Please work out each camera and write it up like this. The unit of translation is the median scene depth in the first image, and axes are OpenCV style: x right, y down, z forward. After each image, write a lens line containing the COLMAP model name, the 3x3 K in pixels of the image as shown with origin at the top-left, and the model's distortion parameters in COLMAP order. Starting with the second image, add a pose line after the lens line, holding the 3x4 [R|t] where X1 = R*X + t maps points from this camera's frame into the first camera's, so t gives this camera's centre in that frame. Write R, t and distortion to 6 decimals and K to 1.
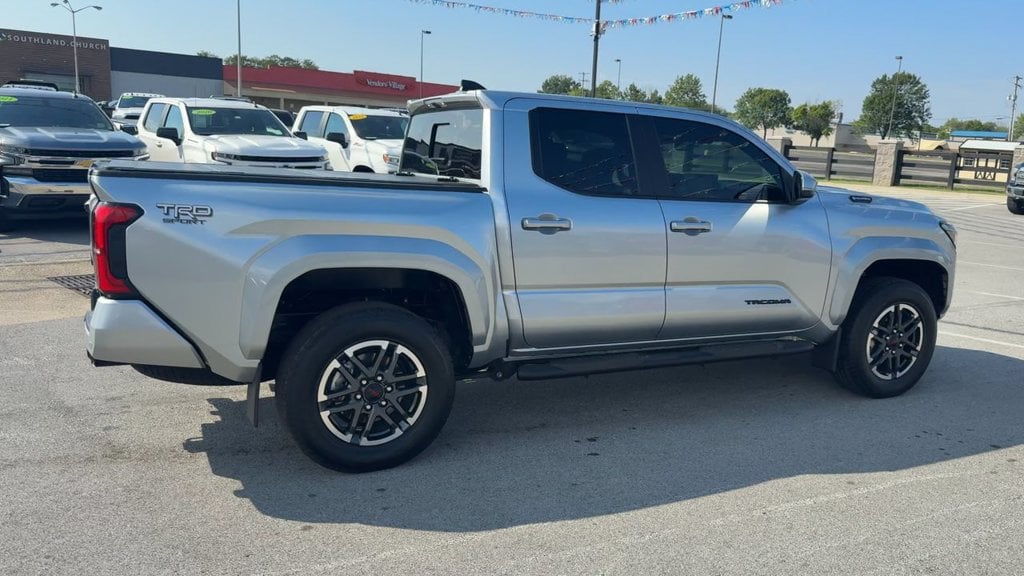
lens RADIAL K [[844.6, 0, 559.8], [0, 844.6, 319.7], [0, 0, 1]] dist [0.120781, -0.209229]
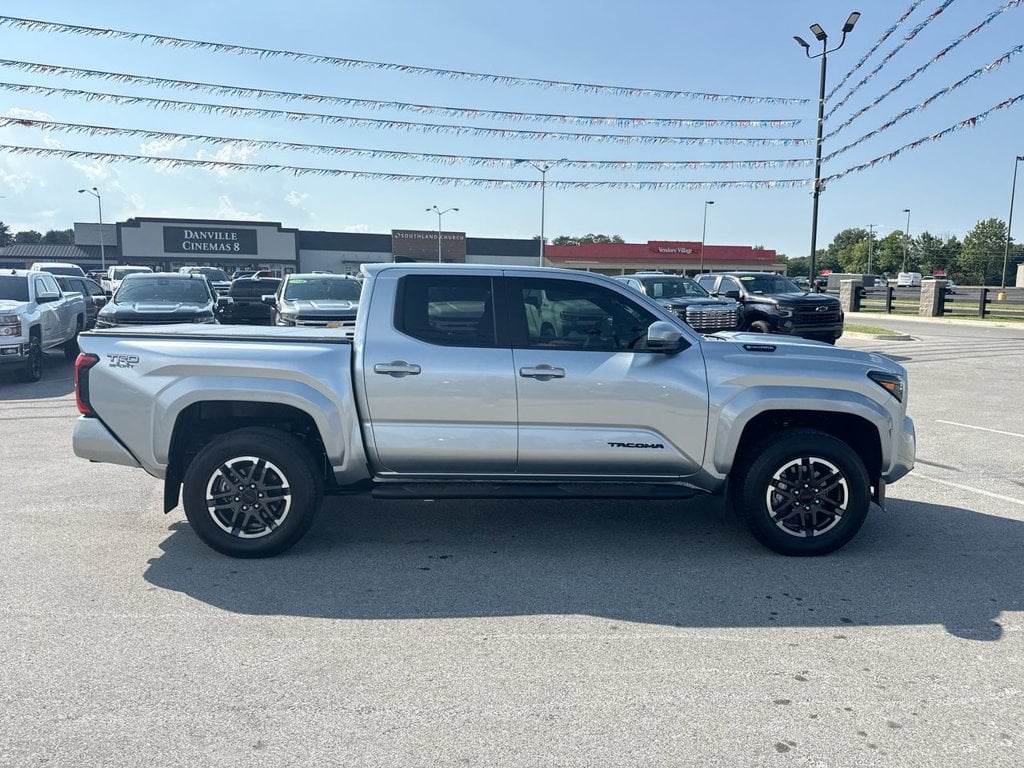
lens RADIAL K [[741.3, 0, 500.2], [0, 741.3, 383.9], [0, 0, 1]] dist [0.083872, -0.133132]
pose [[0.888686, 0.016187, -0.458231, 0.517544], [-0.058379, 0.995238, -0.078063, -0.015530], [0.454785, 0.096124, 0.885399, 0.116126]]
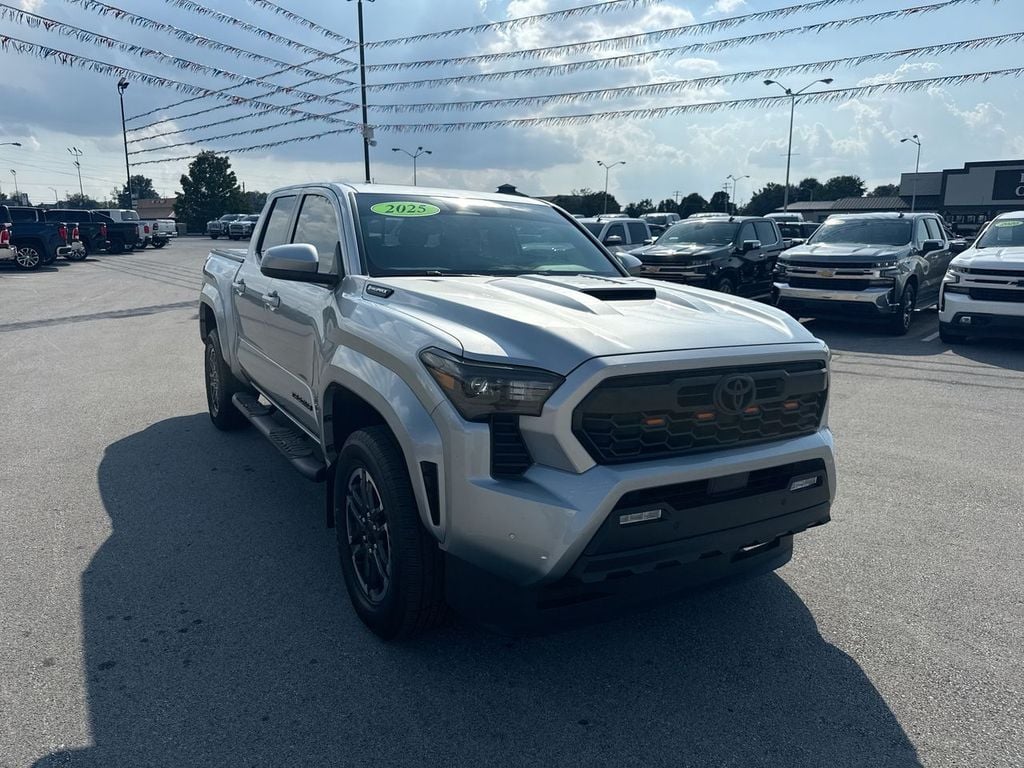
lens RADIAL K [[754.9, 0, 512.0], [0, 754.9, 384.0], [0, 0, 1]] dist [-0.000862, -0.006724]
pose [[0.011442, 0.145795, -0.989249, 0.995888], [-0.214773, 0.966582, 0.139970, -0.188775], [0.976597, 0.210863, 0.042372, 1.206828]]
